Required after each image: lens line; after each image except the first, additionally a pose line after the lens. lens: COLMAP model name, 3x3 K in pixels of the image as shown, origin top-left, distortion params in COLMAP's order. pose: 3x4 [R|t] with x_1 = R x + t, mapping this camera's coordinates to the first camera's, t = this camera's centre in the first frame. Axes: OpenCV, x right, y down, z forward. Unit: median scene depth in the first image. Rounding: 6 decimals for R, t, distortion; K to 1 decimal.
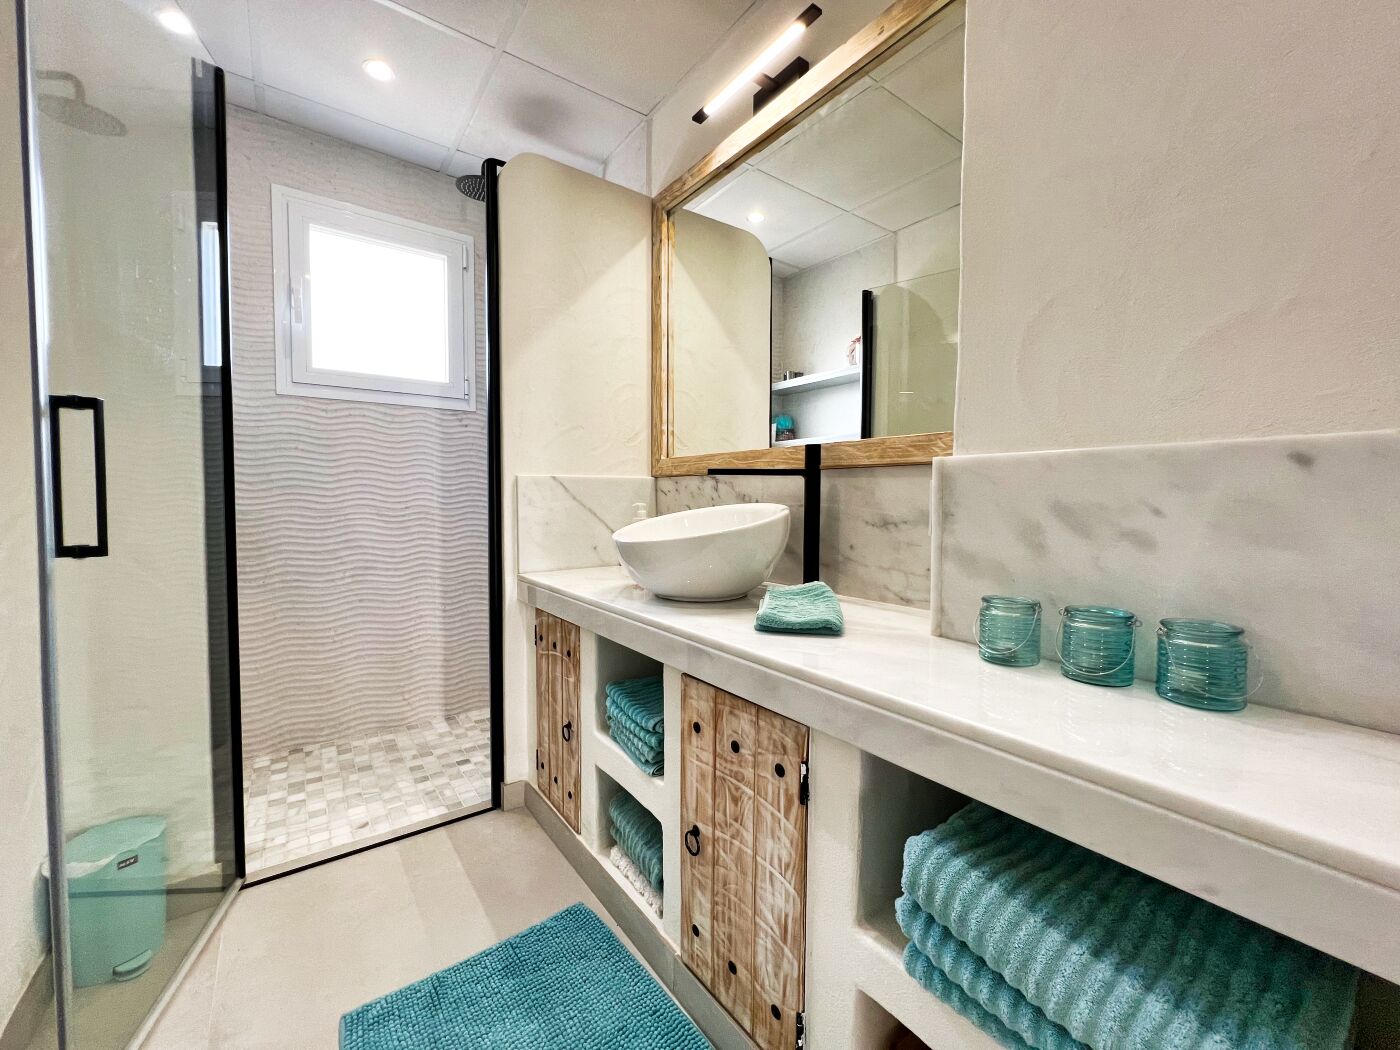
lens RADIAL K [[565.7, 0, 697.5], [0, 565.7, 522.7], [0, 0, 1]] dist [-0.004640, 0.001127]
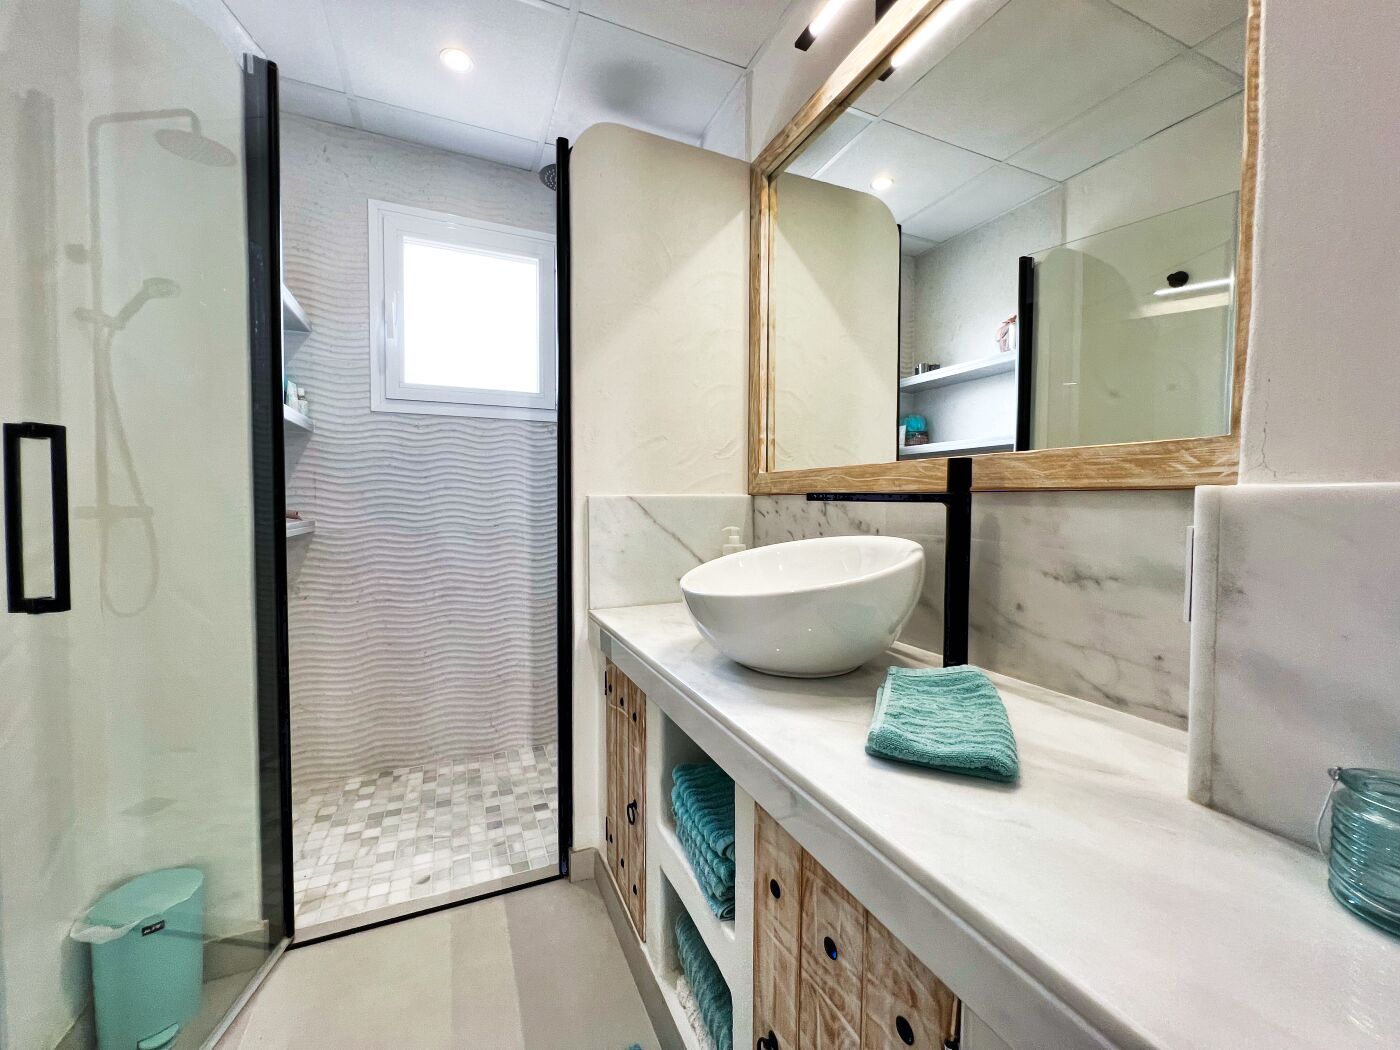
lens RADIAL K [[565.7, 0, 697.2], [0, 565.7, 522.9], [0, 0, 1]] dist [-0.004640, 0.001127]
pose [[0.977074, 0.007747, -0.212759, 0.030098], [-0.009175, 0.999942, -0.005725, -0.042144], [0.212702, 0.007546, 0.977088, 0.205911]]
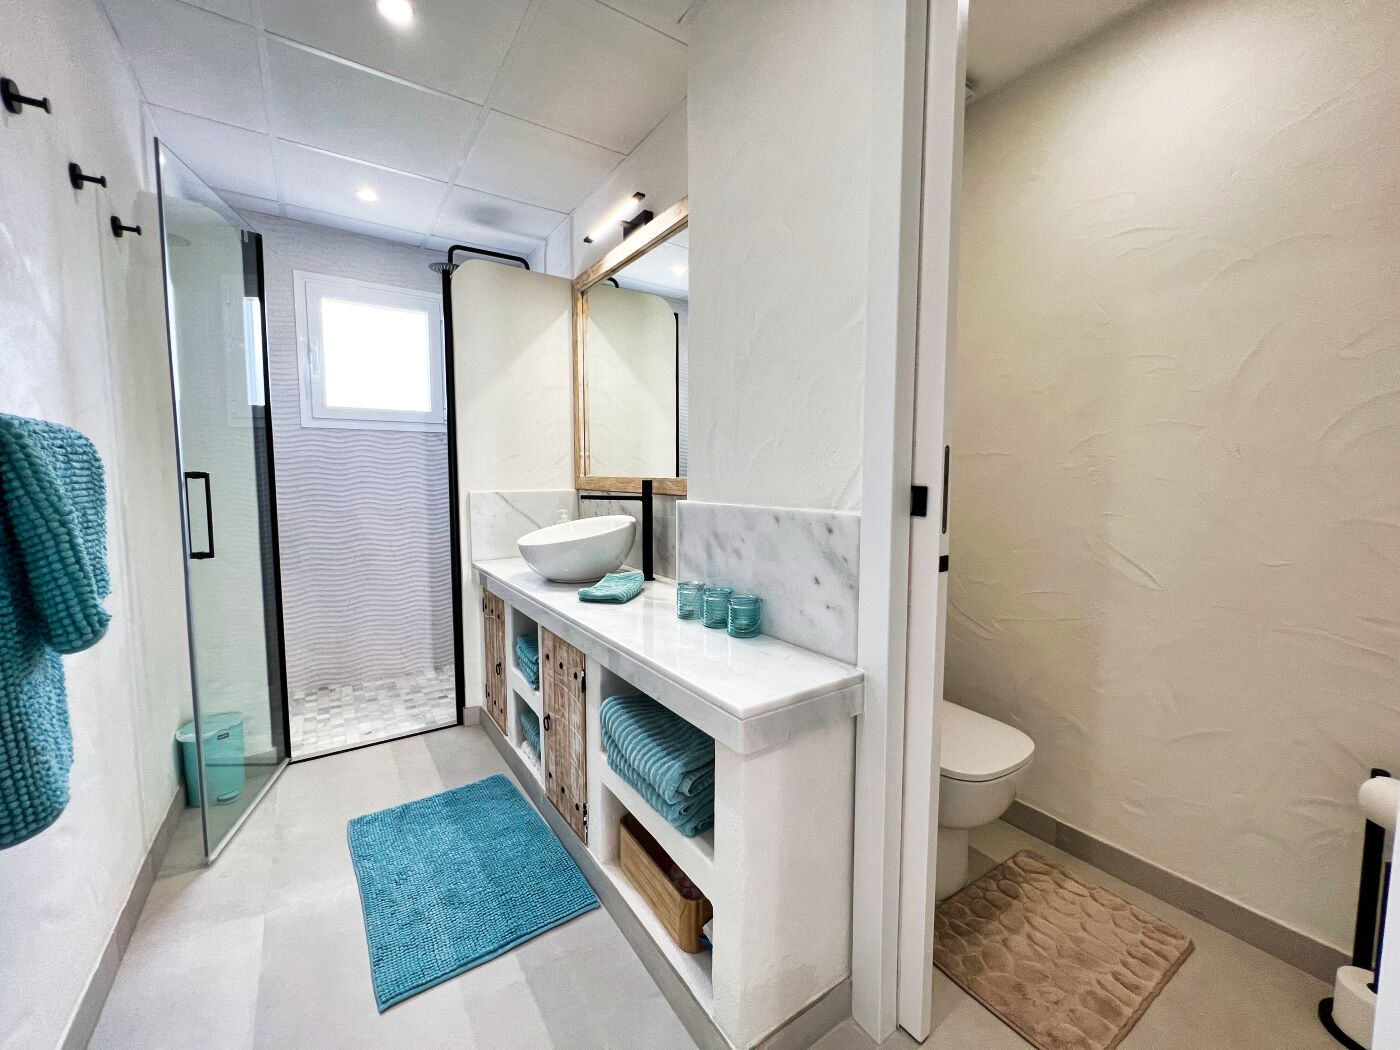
lens RADIAL K [[565.7, 0, 696.7], [0, 565.7, 522.3], [0, 0, 1]] dist [-0.004640, 0.001127]
pose [[0.999404, 0.000631, -0.034519, 0.322549], [0.000791, 0.999152, 0.041158, -0.071991], [0.034516, -0.041160, 0.998556, -0.427217]]
